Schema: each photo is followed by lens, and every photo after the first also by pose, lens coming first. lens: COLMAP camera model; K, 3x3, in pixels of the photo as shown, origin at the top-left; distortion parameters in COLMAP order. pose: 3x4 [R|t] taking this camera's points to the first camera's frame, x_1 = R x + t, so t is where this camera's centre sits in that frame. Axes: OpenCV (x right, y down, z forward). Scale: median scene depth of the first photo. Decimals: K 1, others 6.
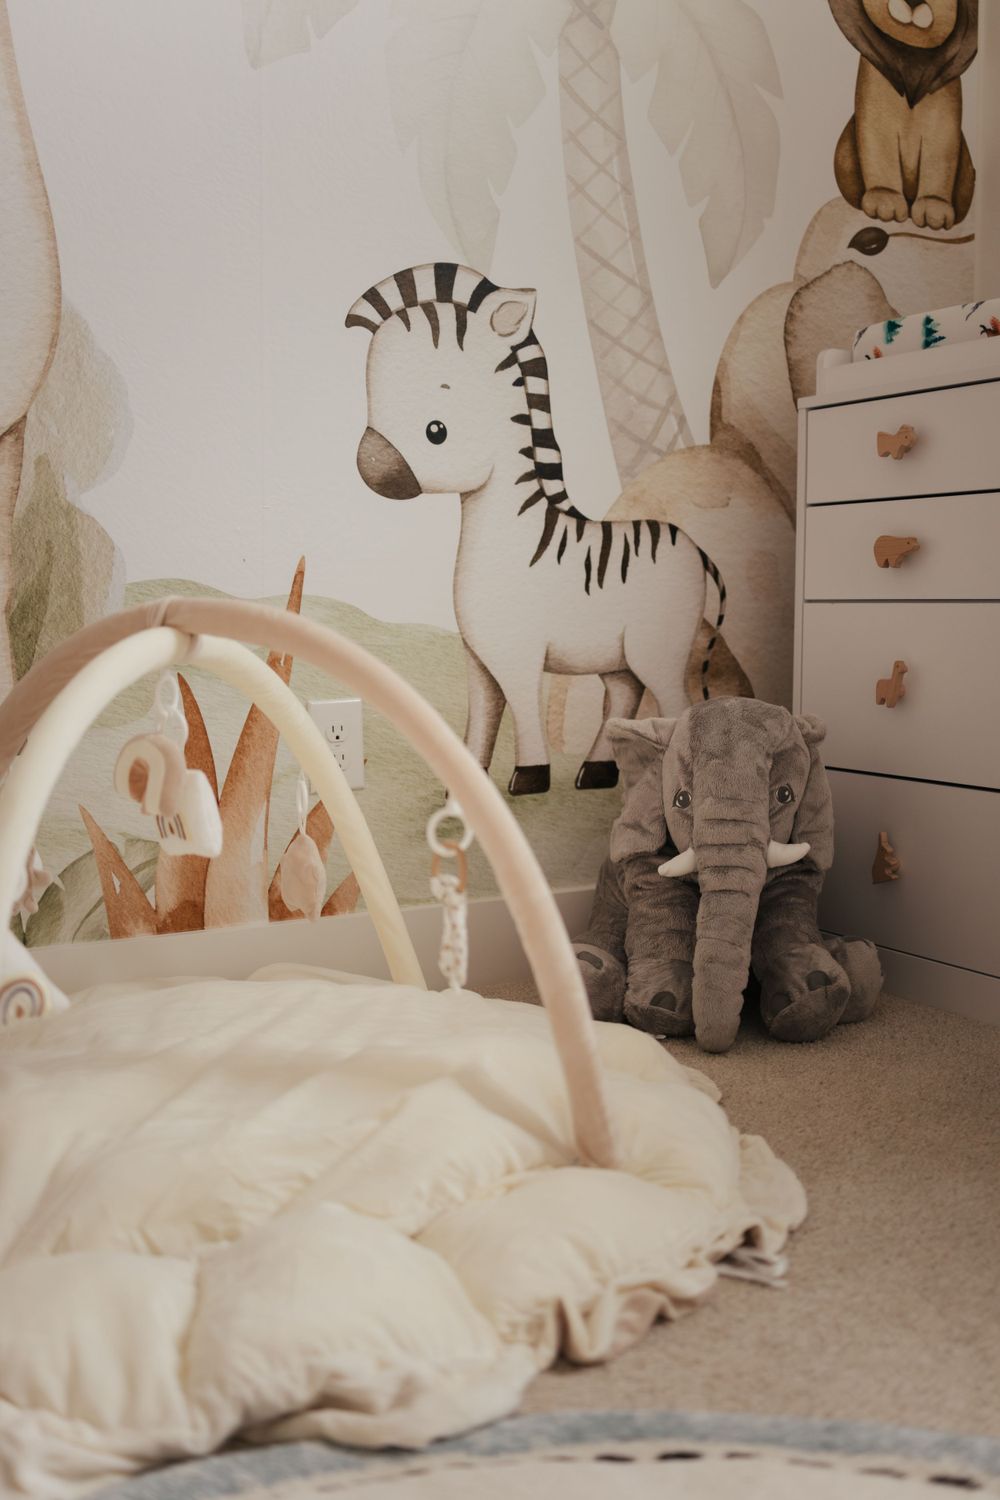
lens RADIAL K [[1491.8, 0, 500.0], [0, 1491.8, 750.0], [0, 0, 1]] dist [-0.077937, 0.041253]
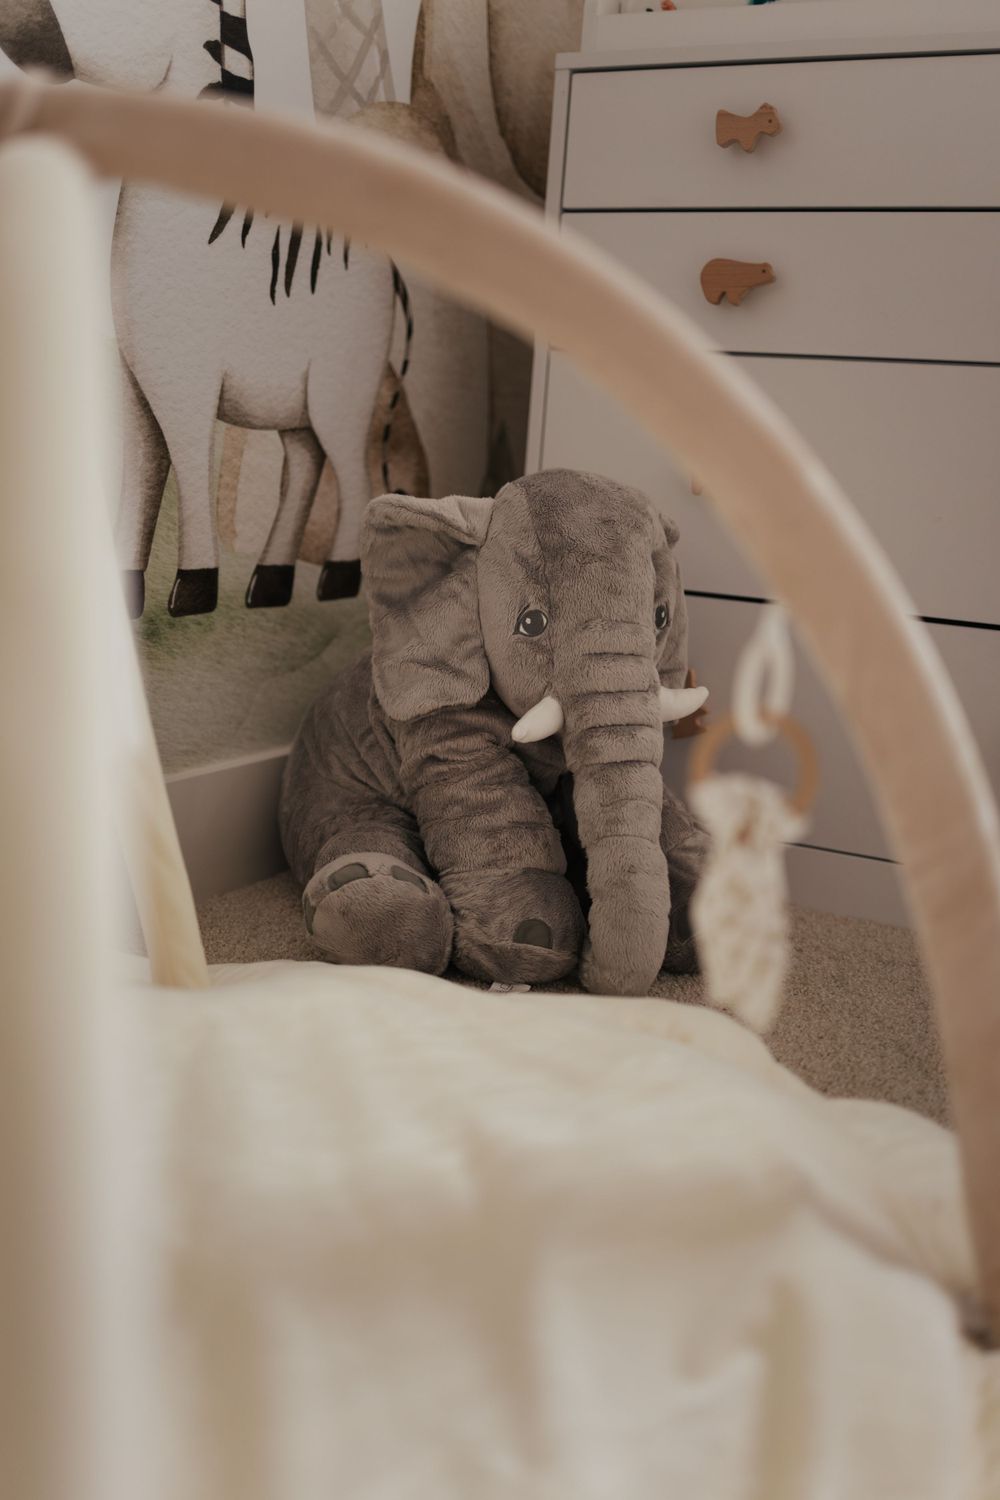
lens RADIAL K [[1491.8, 0, 500.0], [0, 1491.8, 750.0], [0, 0, 1]] dist [-0.077937, 0.041253]
pose [[0.844549, -0.042963, 0.533752, -0.209352], [-0.019315, 0.993683, 0.110545, 0.014575], [-0.535130, -0.103670, 0.838384, 0.400371]]
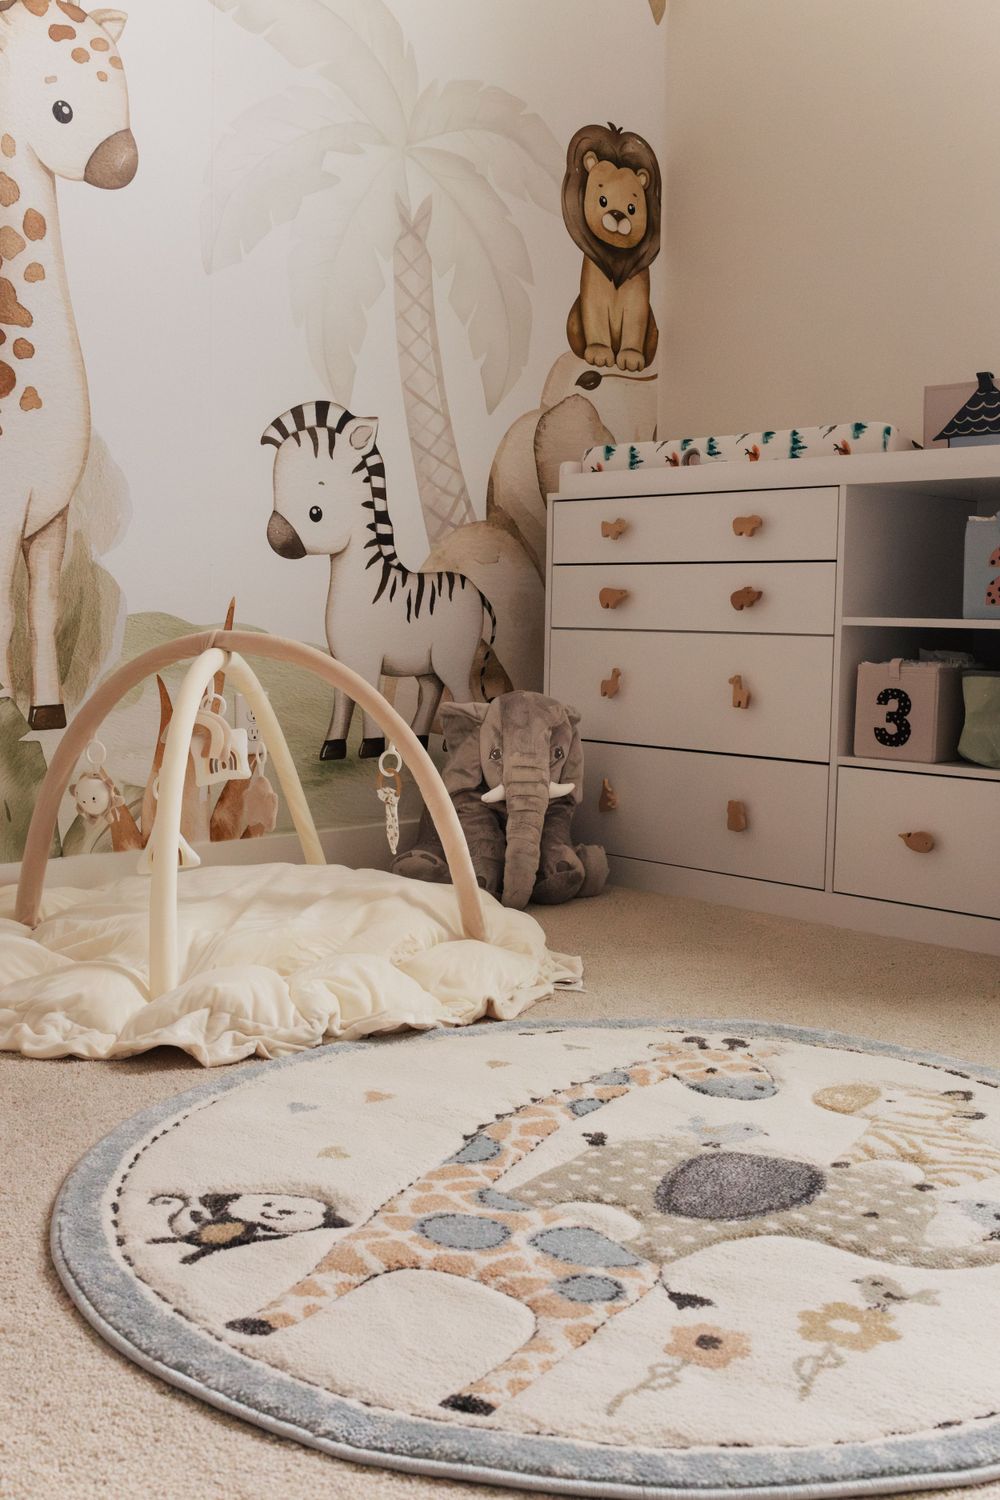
lens RADIAL K [[1491.8, 0, 500.0], [0, 1491.8, 750.0], [0, 0, 1]] dist [-0.077937, 0.041253]
pose [[0.976191, -0.007218, 0.216793, -0.176684], [0.007697, 0.999969, -0.001367, 0.025325], [-0.216776, 0.003003, 0.976217, -0.468707]]
